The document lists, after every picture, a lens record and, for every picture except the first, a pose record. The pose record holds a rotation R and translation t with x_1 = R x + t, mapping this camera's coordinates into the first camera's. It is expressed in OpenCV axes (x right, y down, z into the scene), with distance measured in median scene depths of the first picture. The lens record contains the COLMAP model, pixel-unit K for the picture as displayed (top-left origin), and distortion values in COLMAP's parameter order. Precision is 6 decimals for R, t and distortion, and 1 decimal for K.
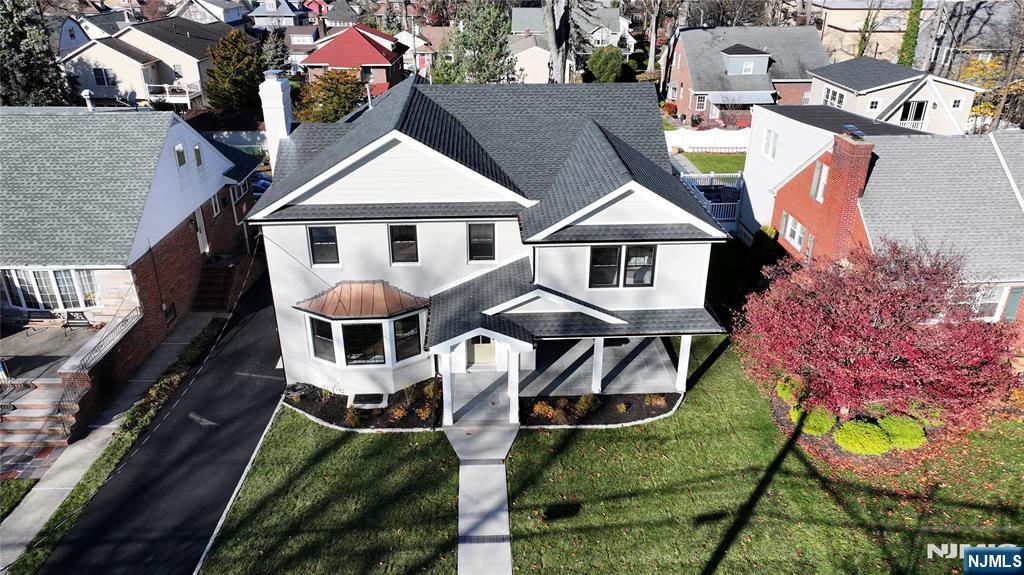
lens RADIAL K [[698.5, 0, 509.7], [0, 698.5, 286.5], [0, 0, 1]] dist [0.011474, 0.000250]
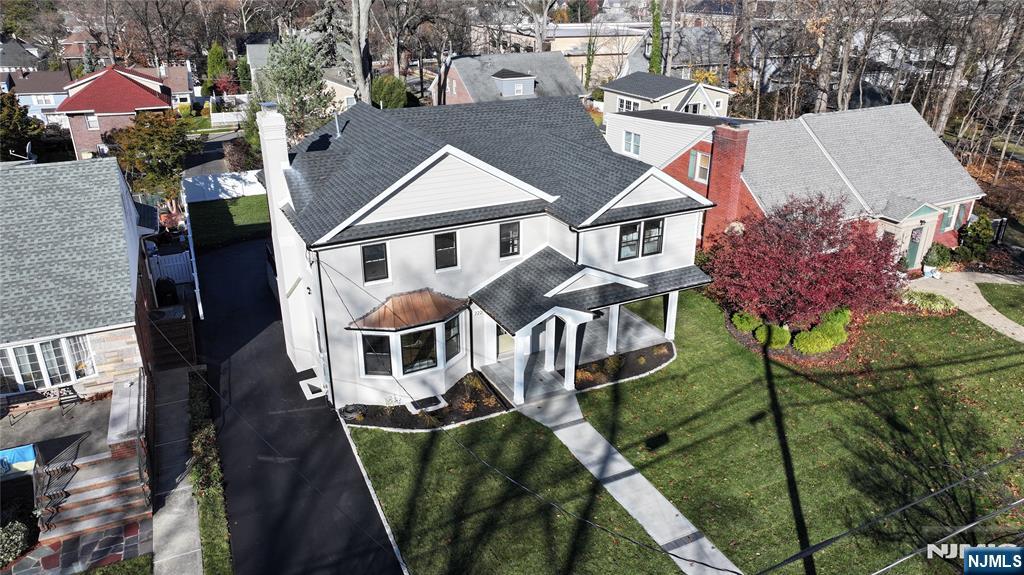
lens RADIAL K [[698.5, 0, 512.5], [0, 698.5, 287.1], [0, 0, 1]] dist [0.011474, 0.000250]
pose [[0.915384, -0.160909, 0.369027, -0.469708], [0.176360, 0.984291, -0.008281, 0.022117], [-0.361898, 0.072662, 0.929382, -0.039758]]
